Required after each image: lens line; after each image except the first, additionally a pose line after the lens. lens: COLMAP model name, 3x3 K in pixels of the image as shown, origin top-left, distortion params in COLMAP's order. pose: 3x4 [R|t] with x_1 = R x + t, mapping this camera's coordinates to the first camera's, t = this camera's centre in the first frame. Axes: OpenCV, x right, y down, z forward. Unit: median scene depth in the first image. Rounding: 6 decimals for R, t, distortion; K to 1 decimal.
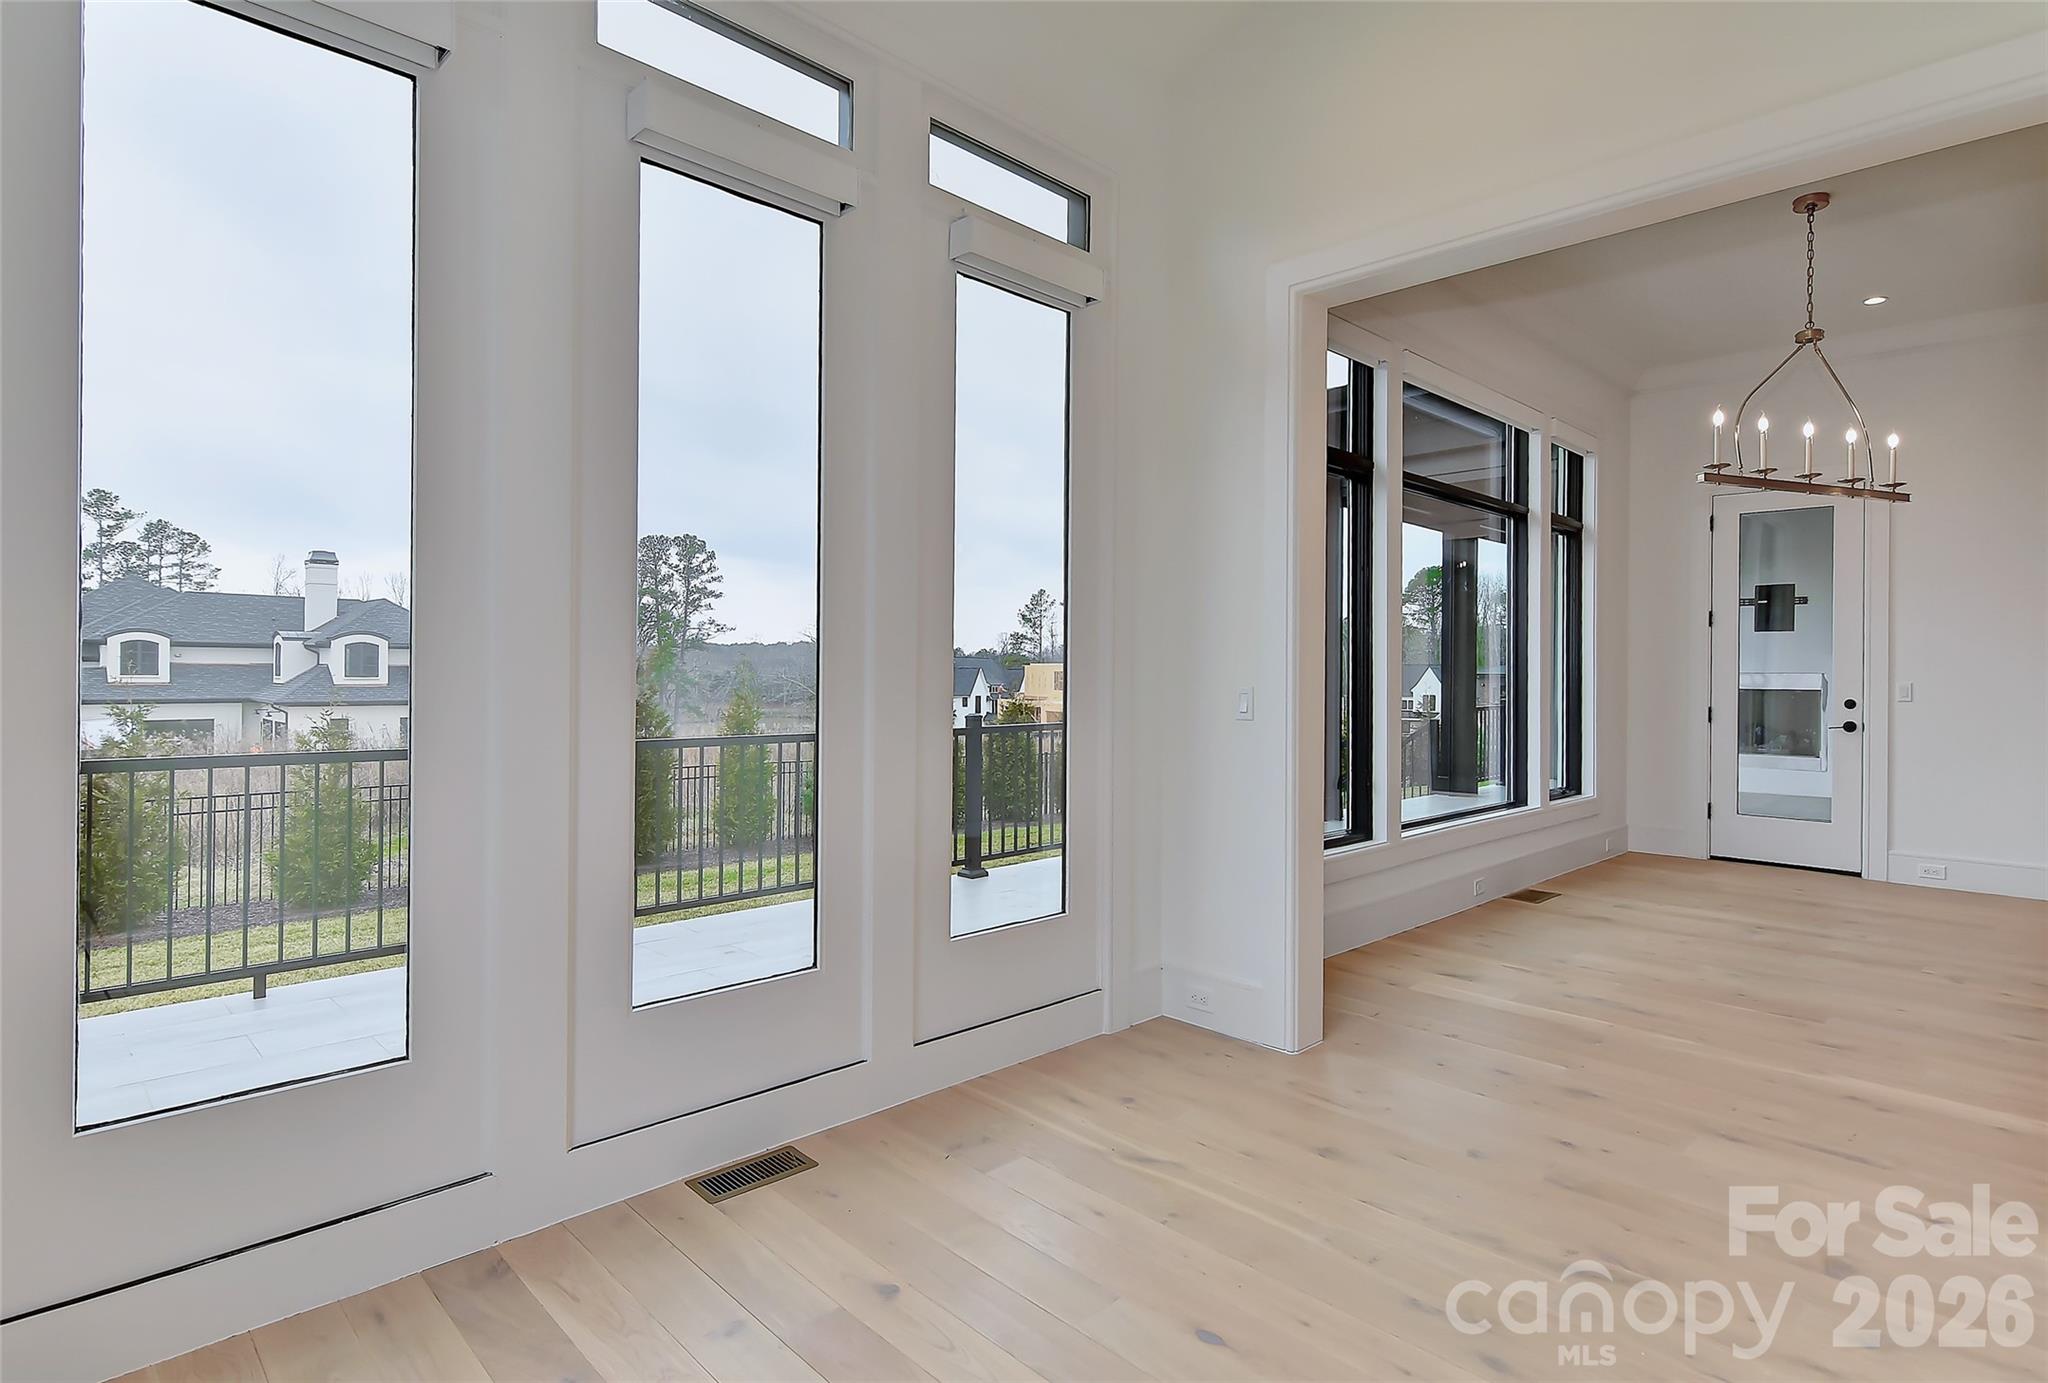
lens RADIAL K [[1109.3, 0, 1060.7], [0, 1109.3, 669.2], [0, 0, 1]] dist [-0.000651, -0.001593]
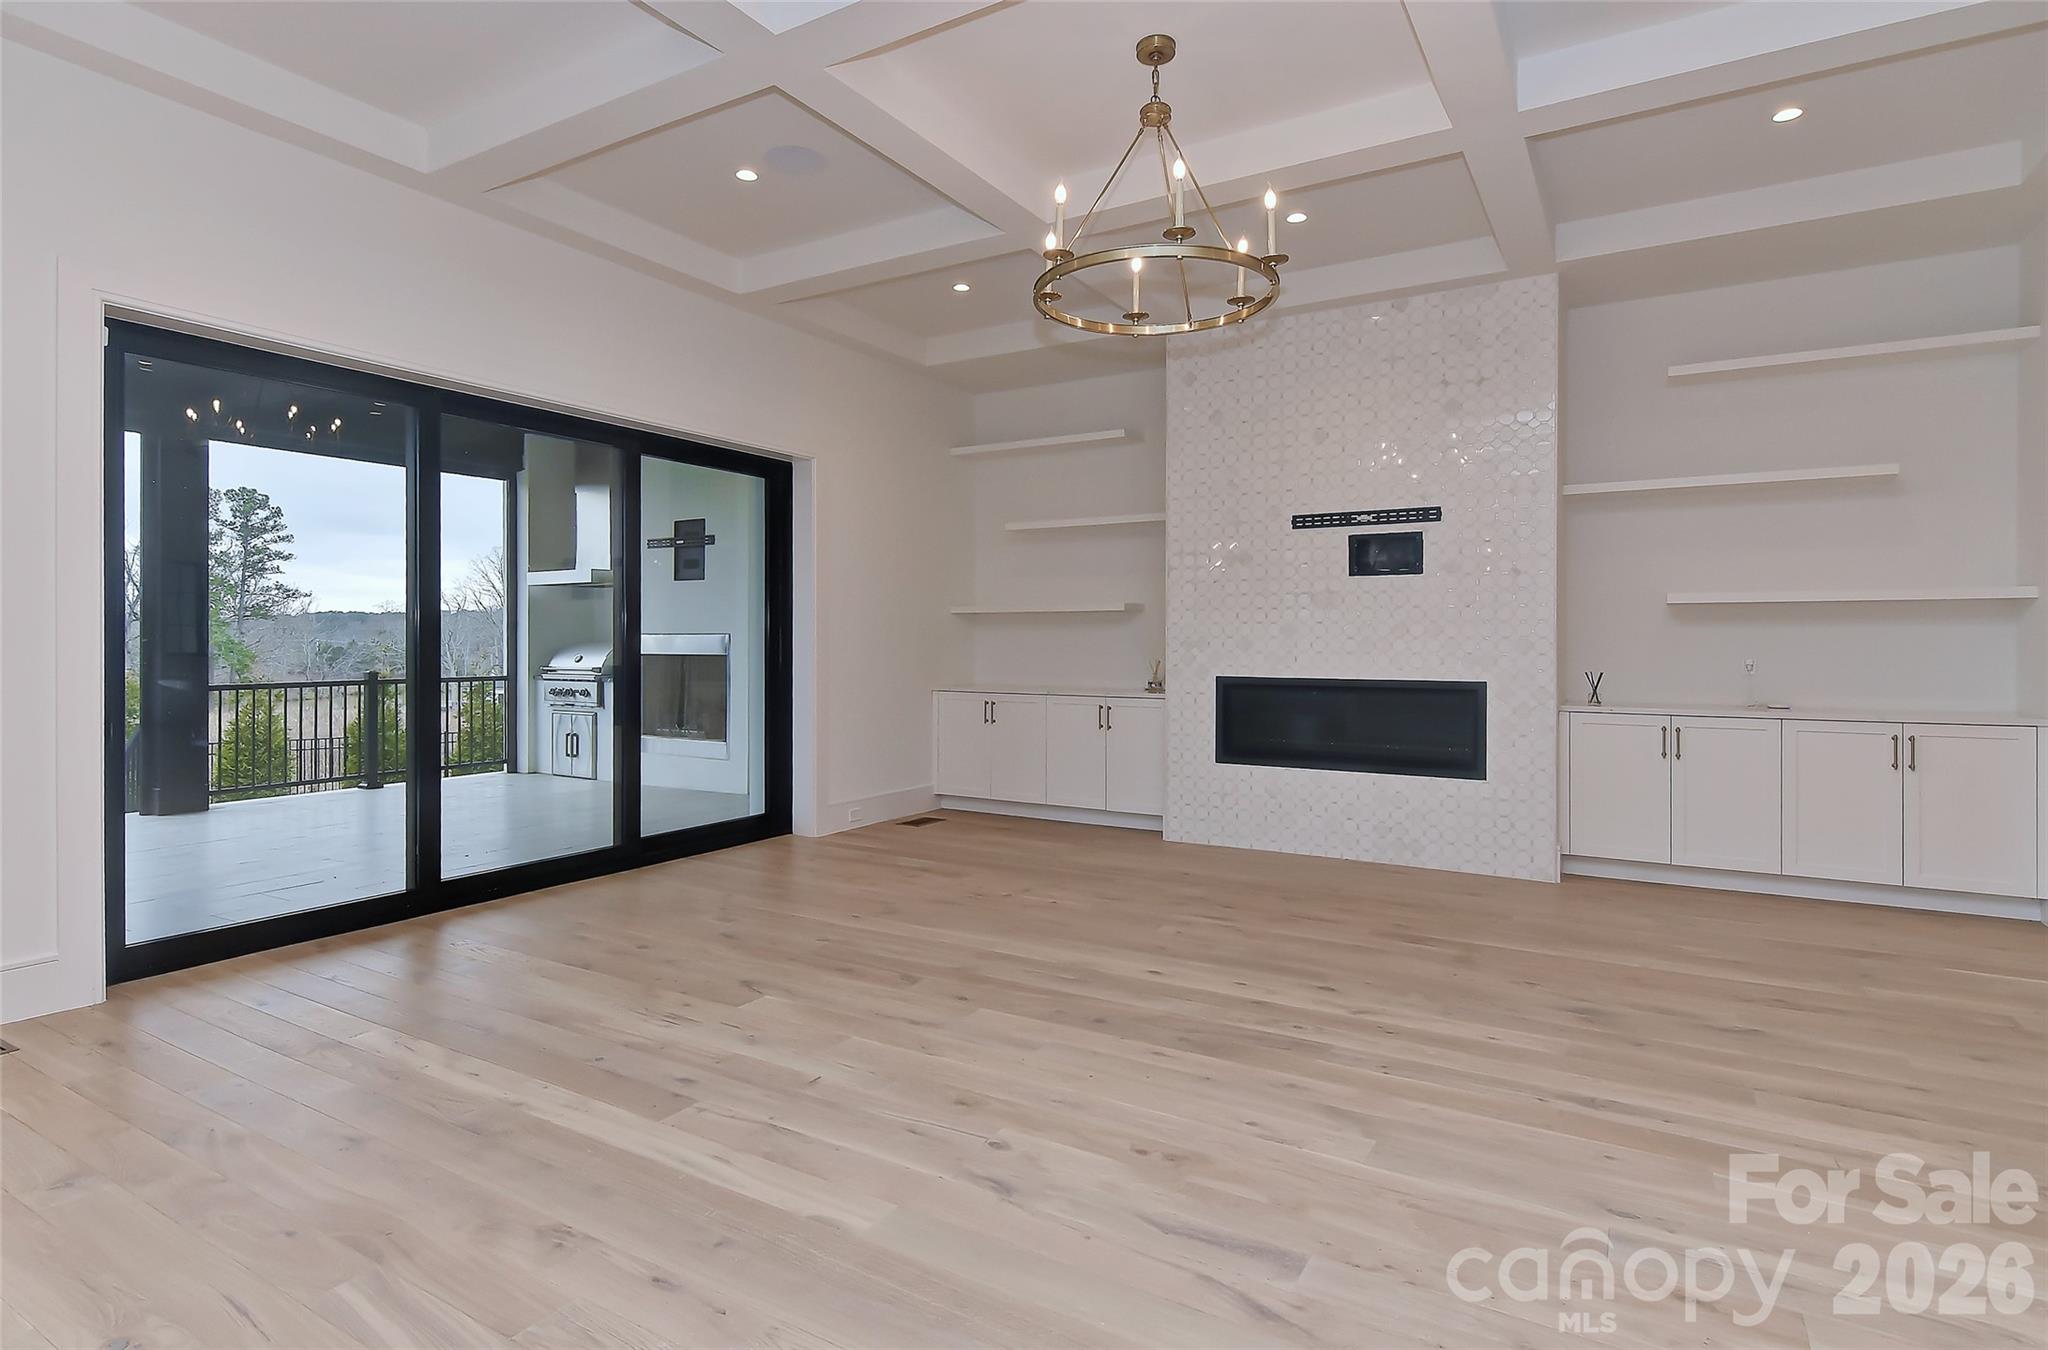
lens RADIAL K [[1046.0, 0, 1045.6], [0, 1046.0, 647.5], [0, 0, 1]] dist [0.006453, -0.008552]
pose [[0.961762, -0.008571, 0.273752, 0.106749], [0.005710, 0.999920, 0.011246, 0.000963], [-0.273827, -0.009253, 0.961734, 0.036290]]
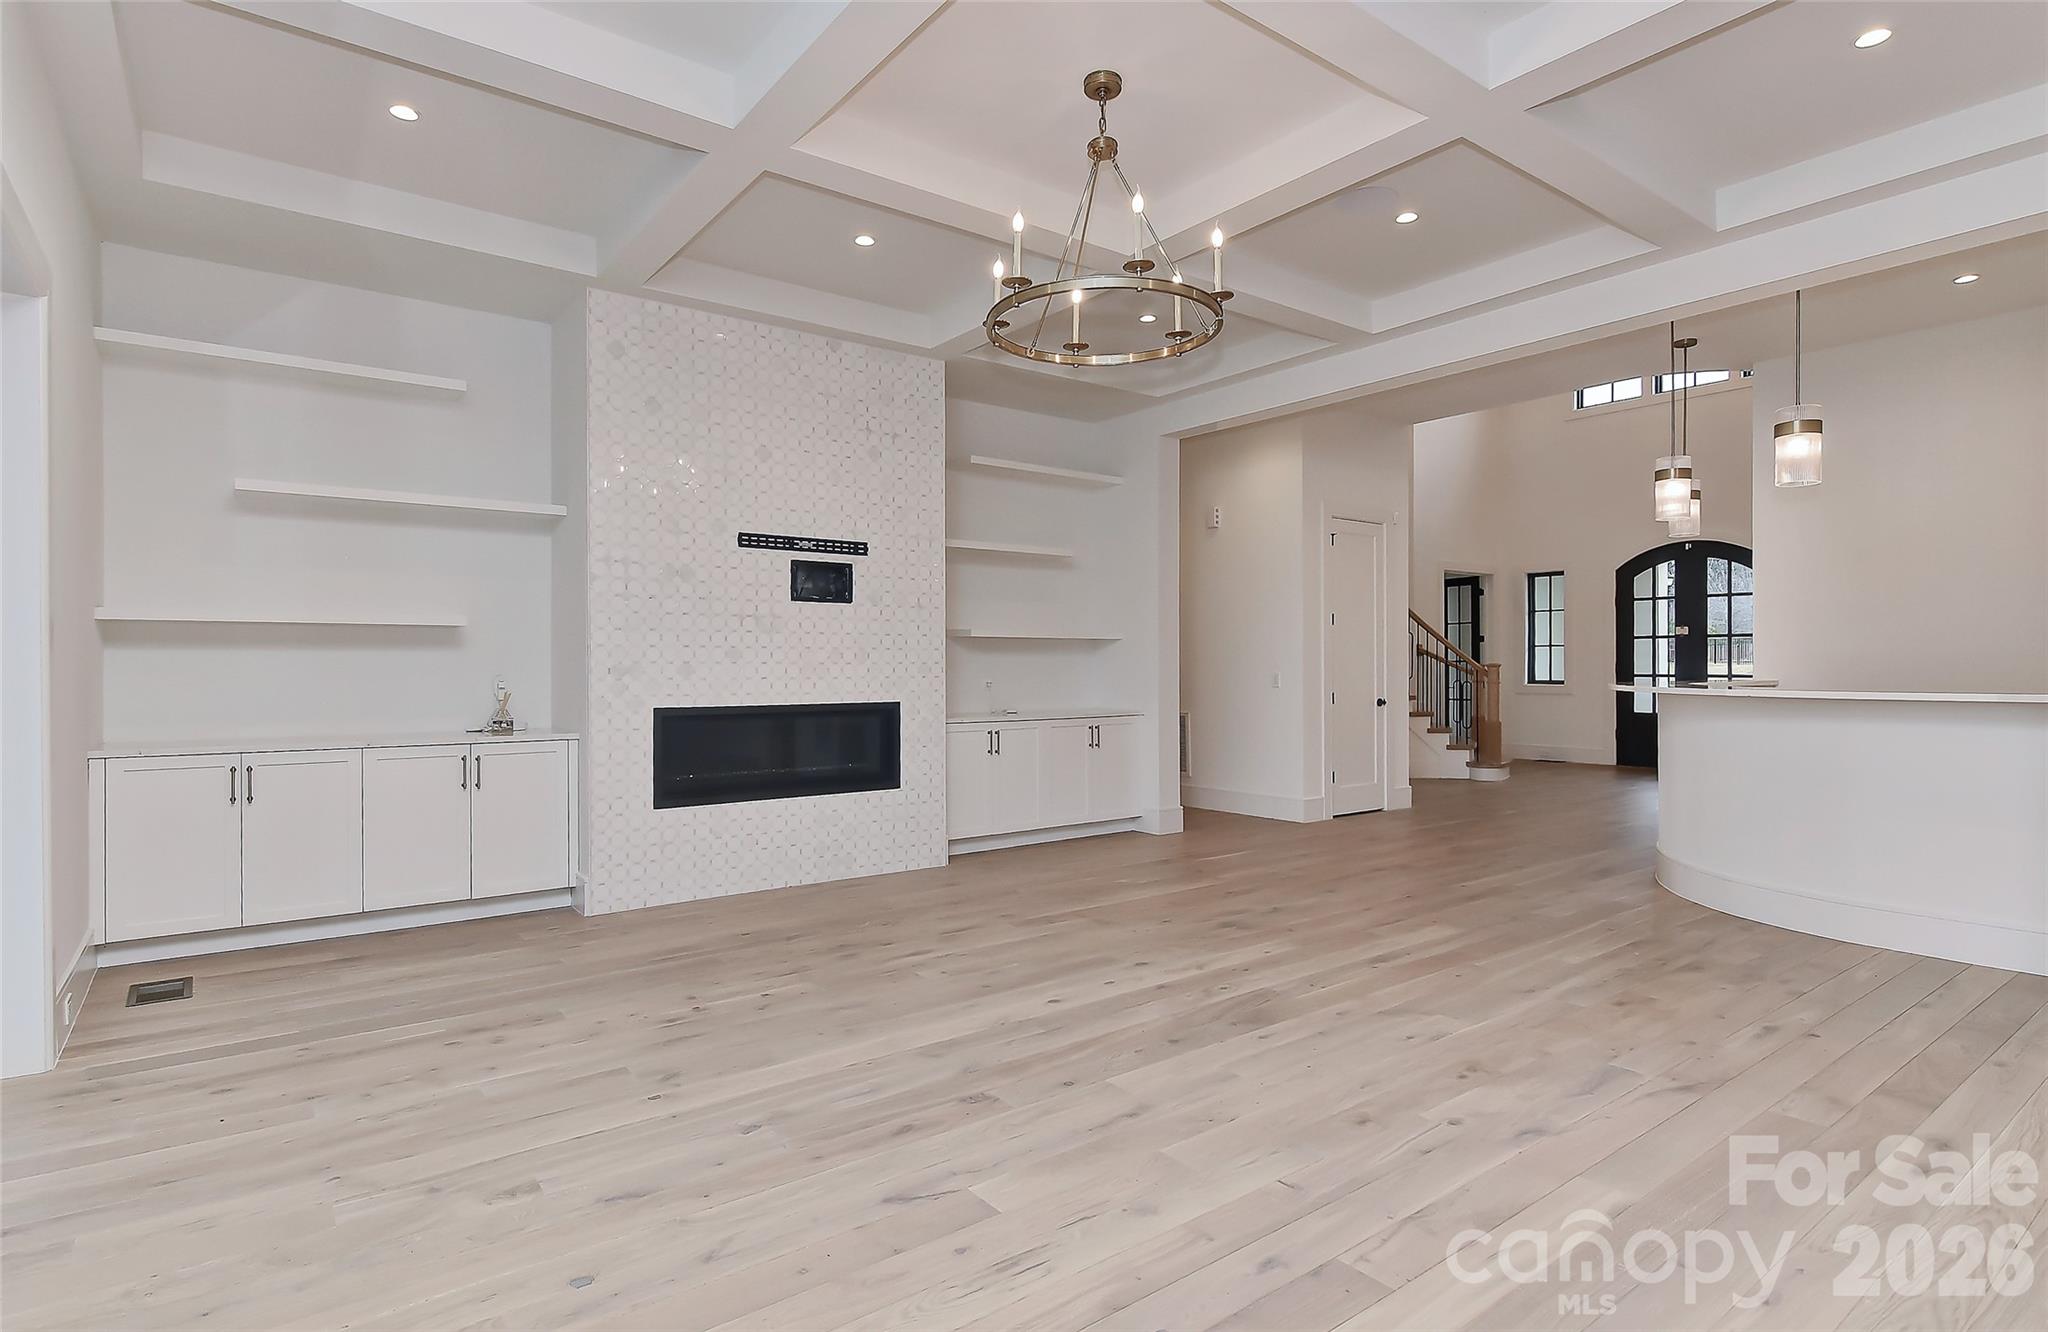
lens RADIAL K [[1020.7, 0, 1014.7], [0, 1020.7, 670.2], [0, 0, 1]] dist [0.003876, -0.000711]
pose [[0.125997, -0.013749, 0.991935, 0.077586], [0.000050, 0.999904, 0.013853, 0.000737], [-0.992031, -0.001696, 0.125985, 0.078272]]
